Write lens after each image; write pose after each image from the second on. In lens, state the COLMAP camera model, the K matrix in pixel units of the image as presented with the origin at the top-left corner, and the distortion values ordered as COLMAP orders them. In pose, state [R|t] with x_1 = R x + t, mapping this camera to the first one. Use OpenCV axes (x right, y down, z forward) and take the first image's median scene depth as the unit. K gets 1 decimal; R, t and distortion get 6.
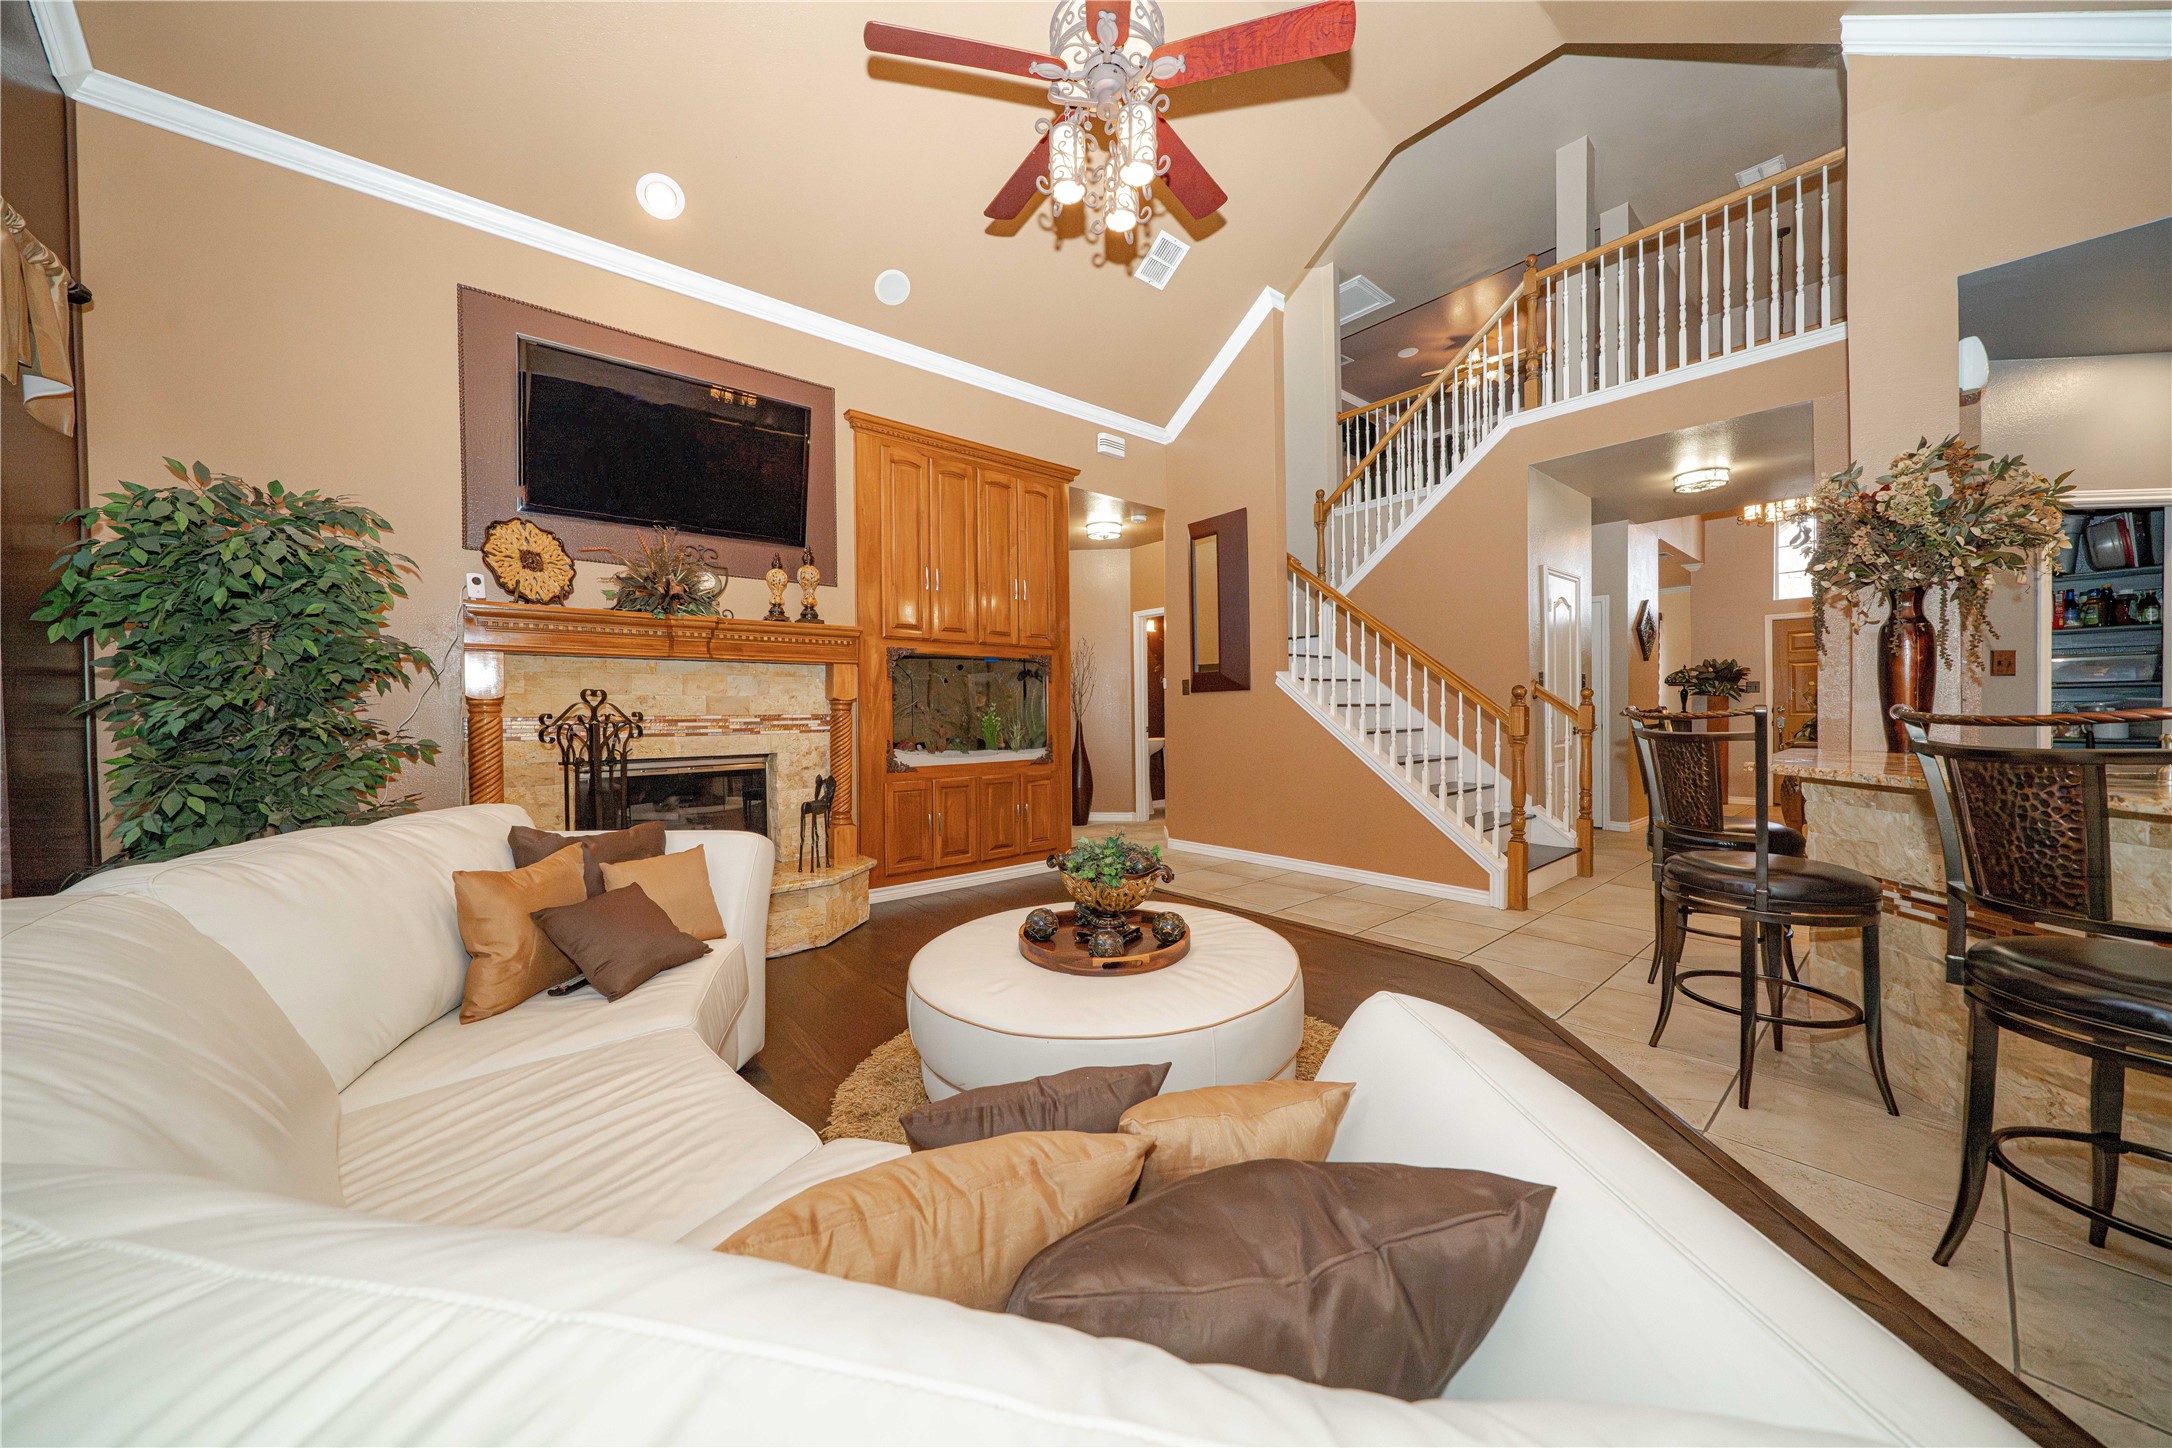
lens RADIAL K [[738.8, 0, 1082.3], [0, 738.8, 719.0], [0, 0, 1]] dist [-0.005347, -0.000025]
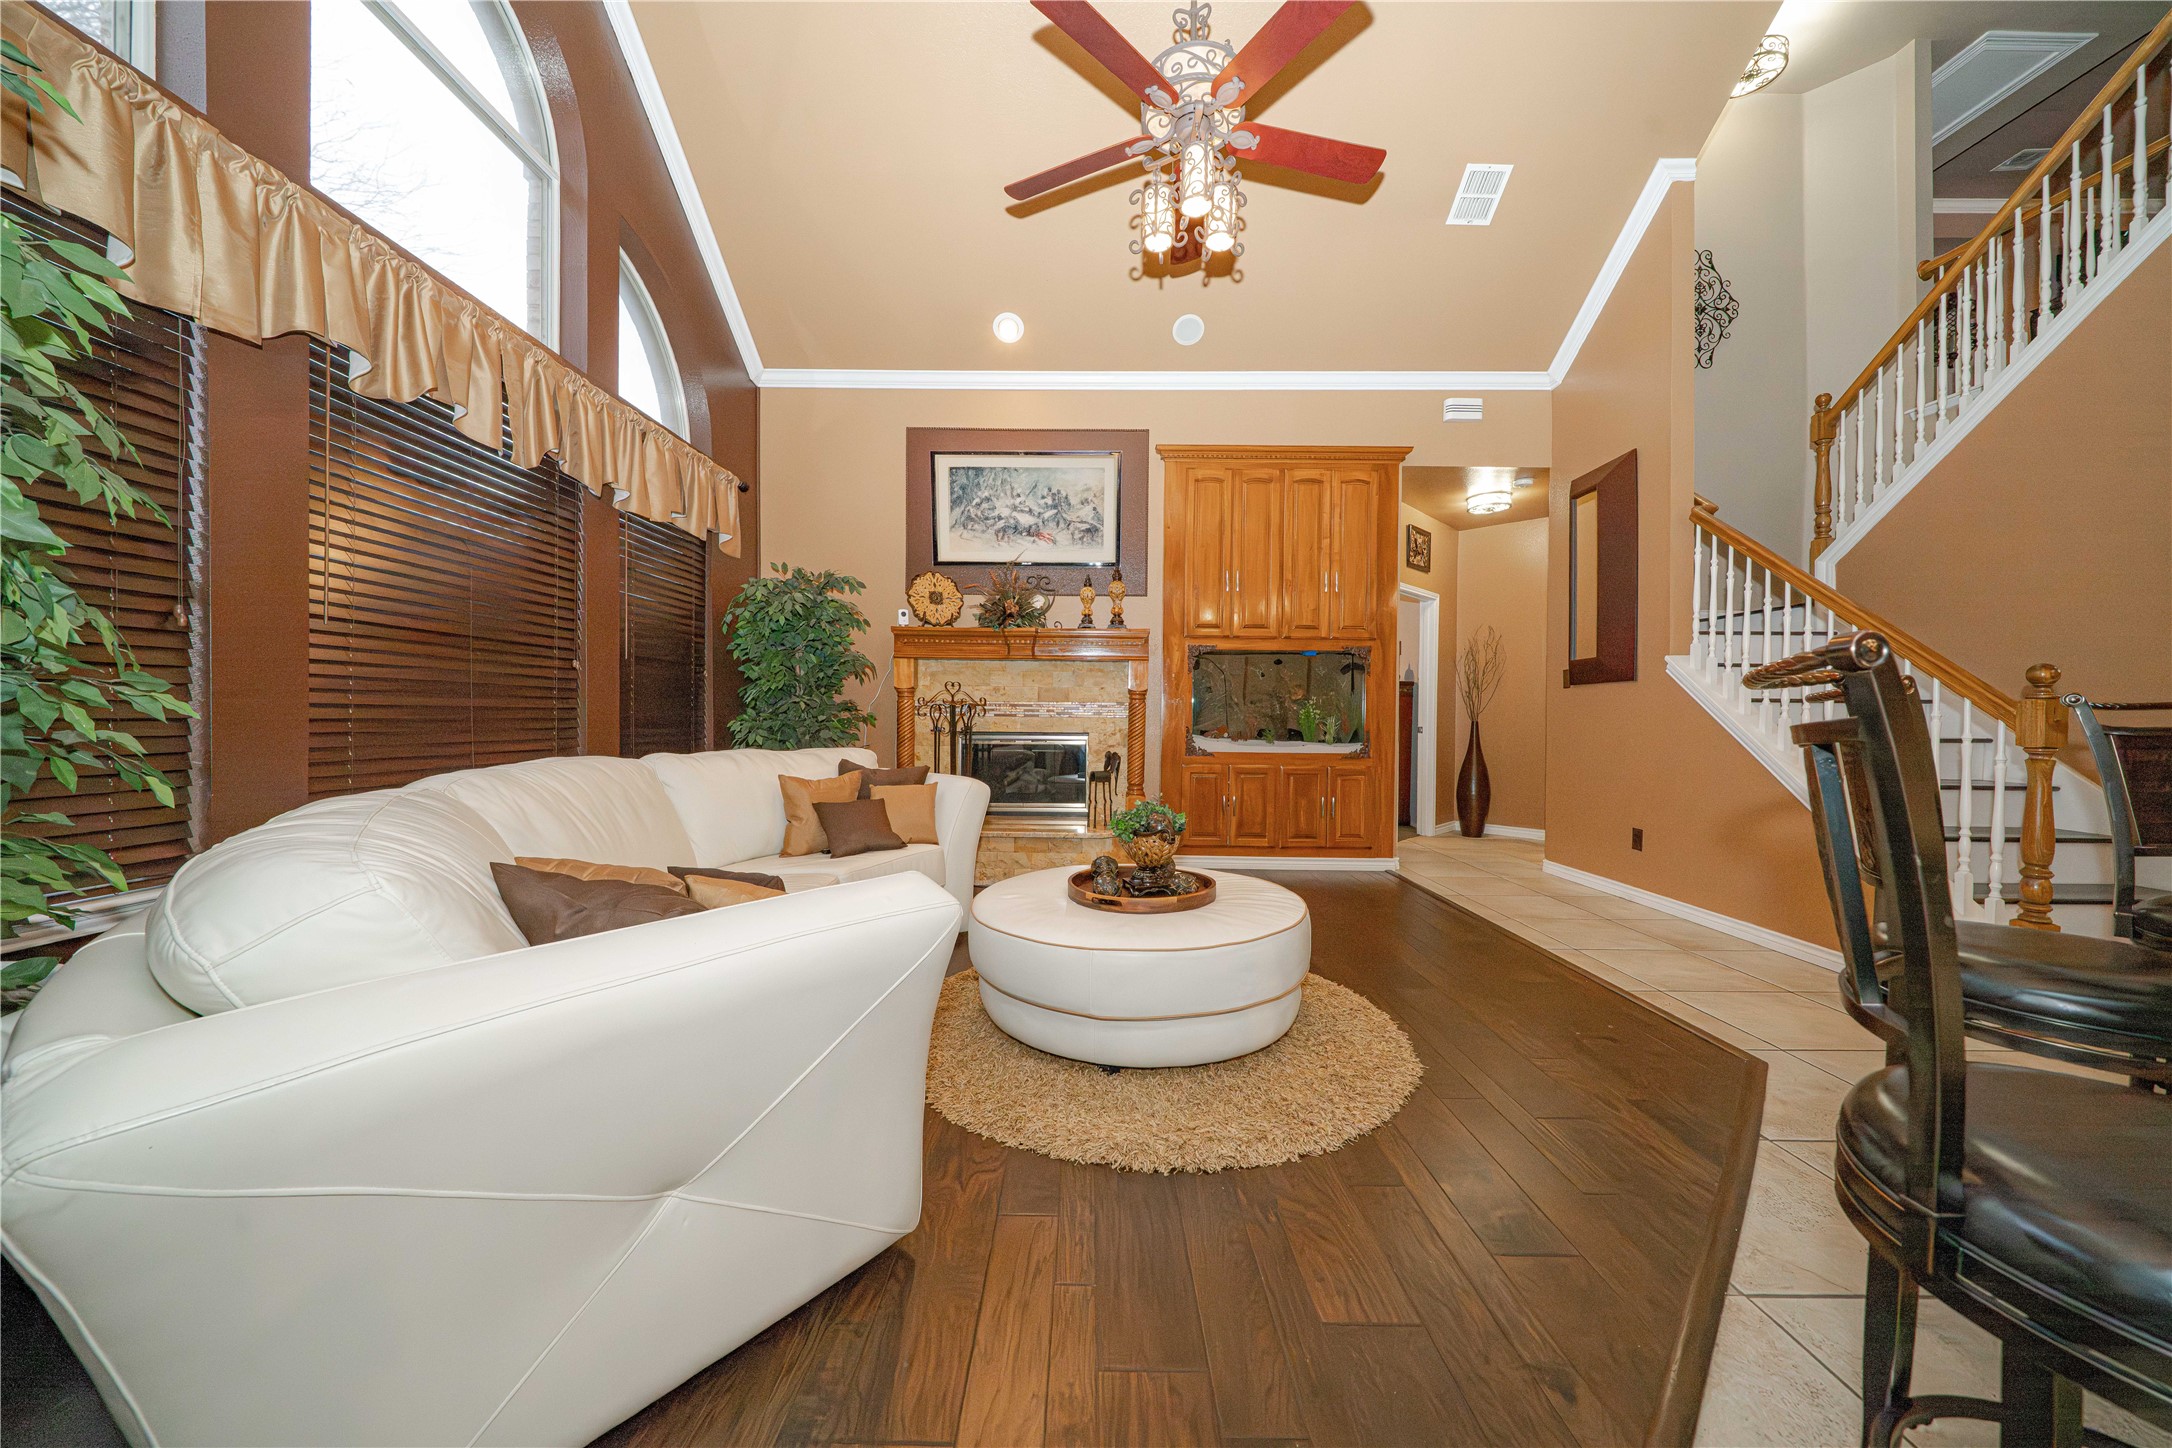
lens RADIAL K [[738.8, 0, 1082.3], [0, 738.8, 719.0], [0, 0, 1]] dist [-0.005347, -0.000025]
pose [[0.759628, 0.021965, -0.649987, 0.339572], [-0.024341, 0.999689, 0.005336, 0.013786], [0.649902, 0.011768, 0.759927, 0.028613]]
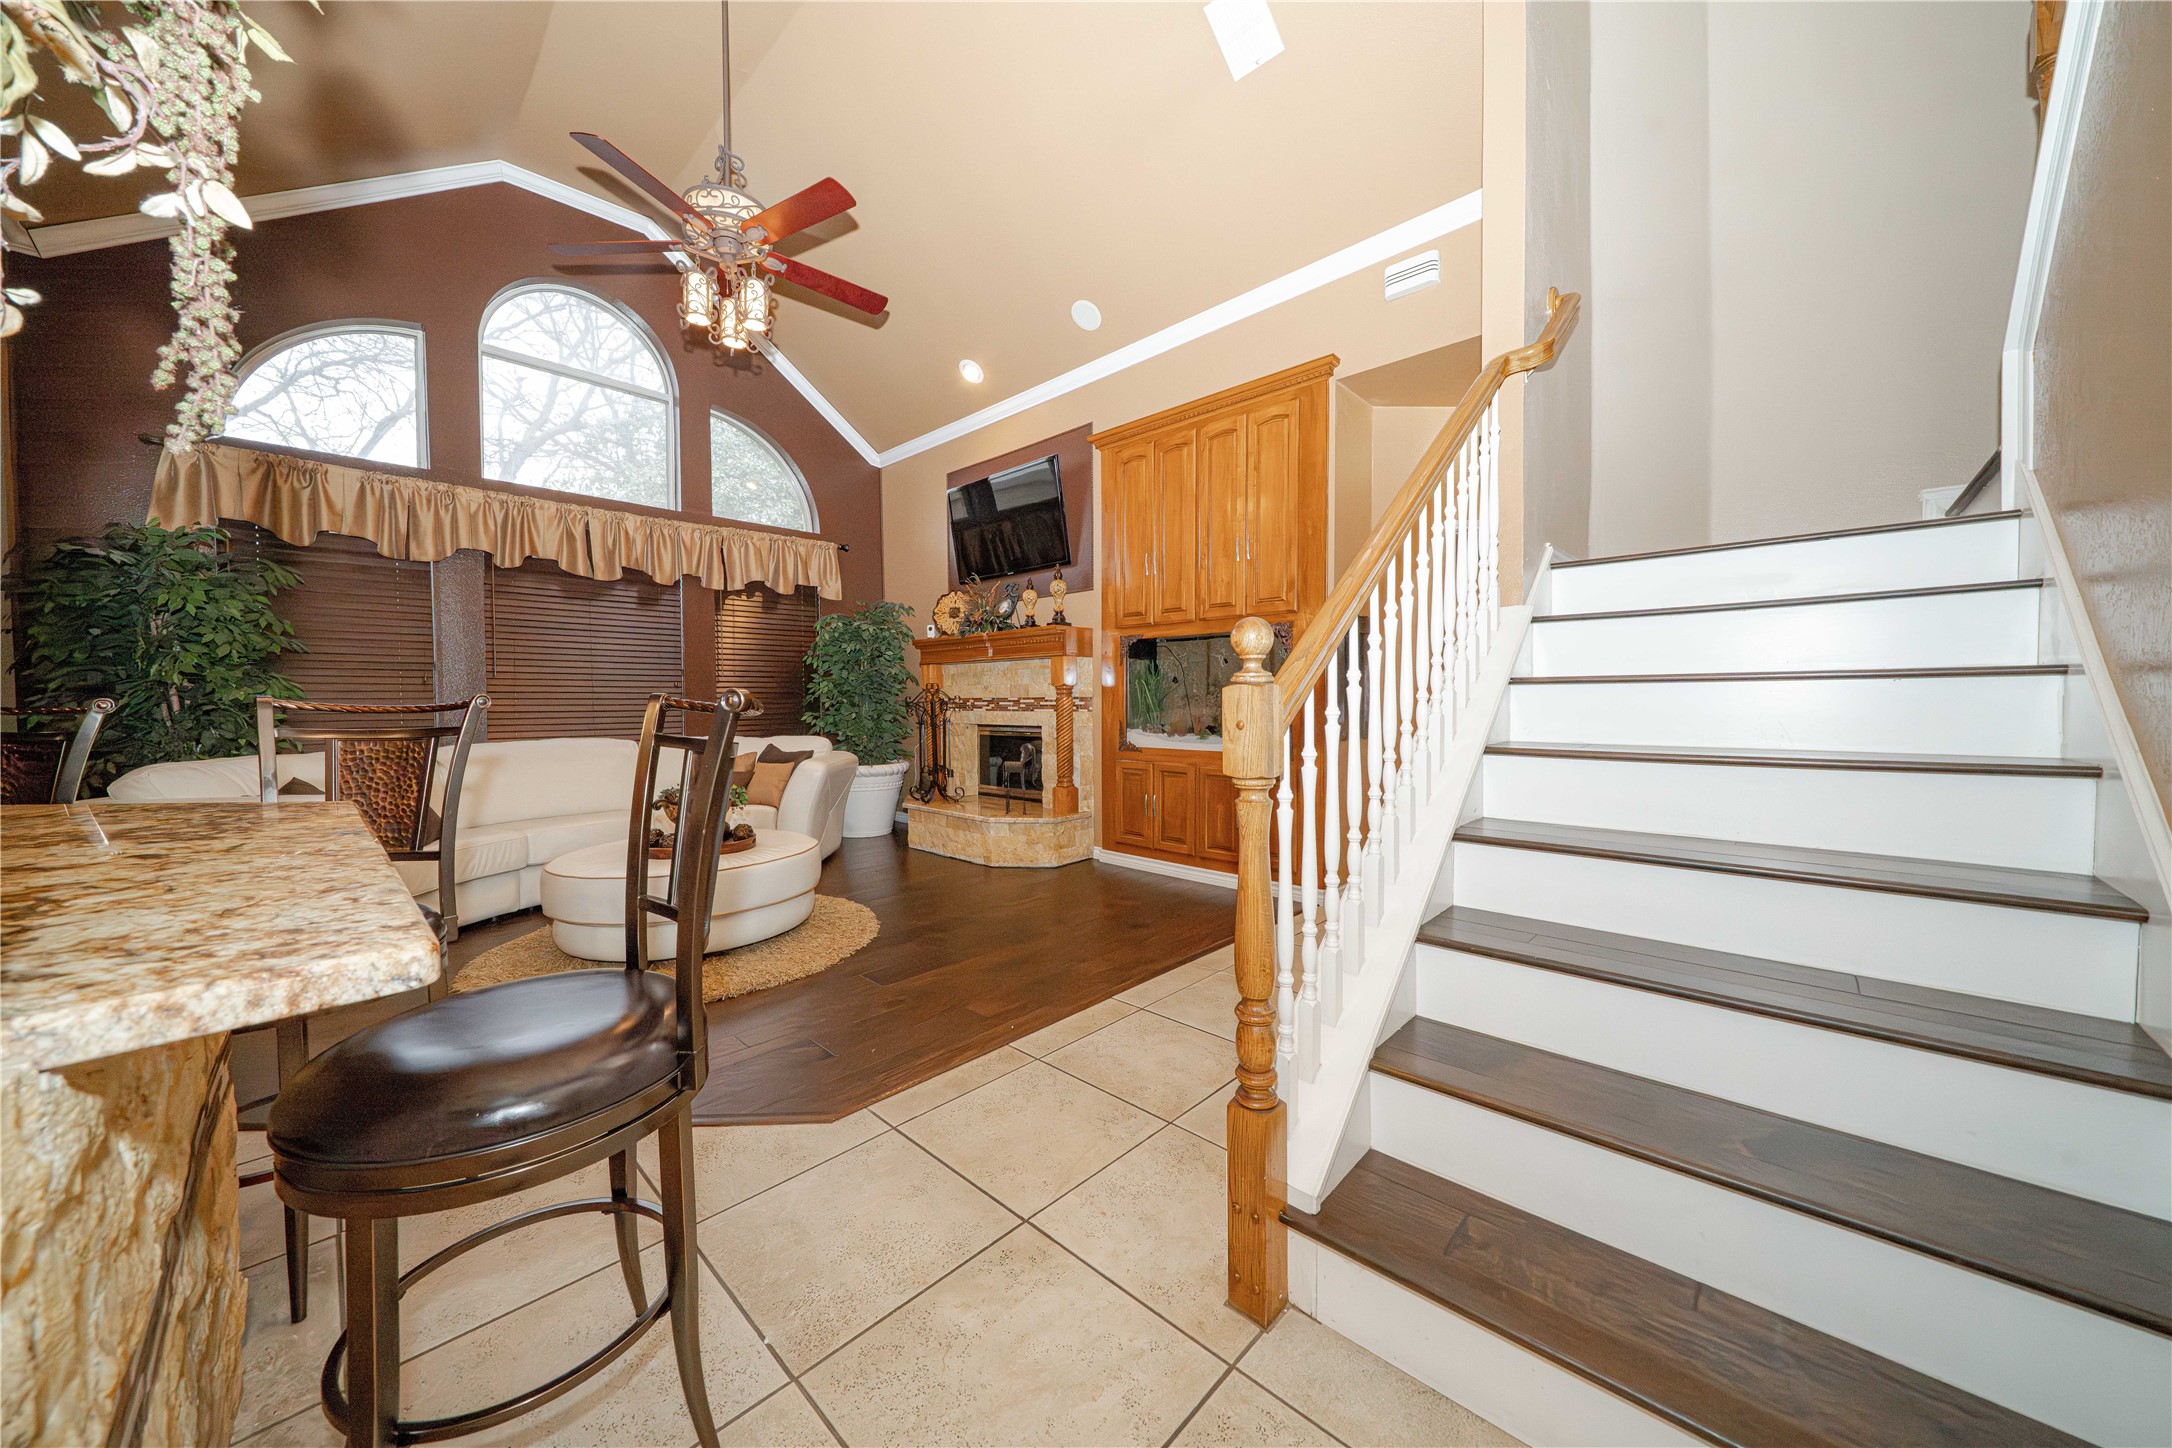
lens RADIAL K [[744.7, 0, 1079.9], [0, 744.7, 717.6], [0, 0, 1]] dist [0.000345, 0.000015]
pose [[0.106902, 0.033281, -0.993712, 0.803924], [-0.004042, 0.999446, 0.033038, -0.012126], [0.994261, 0.000484, 0.106977, 0.790225]]
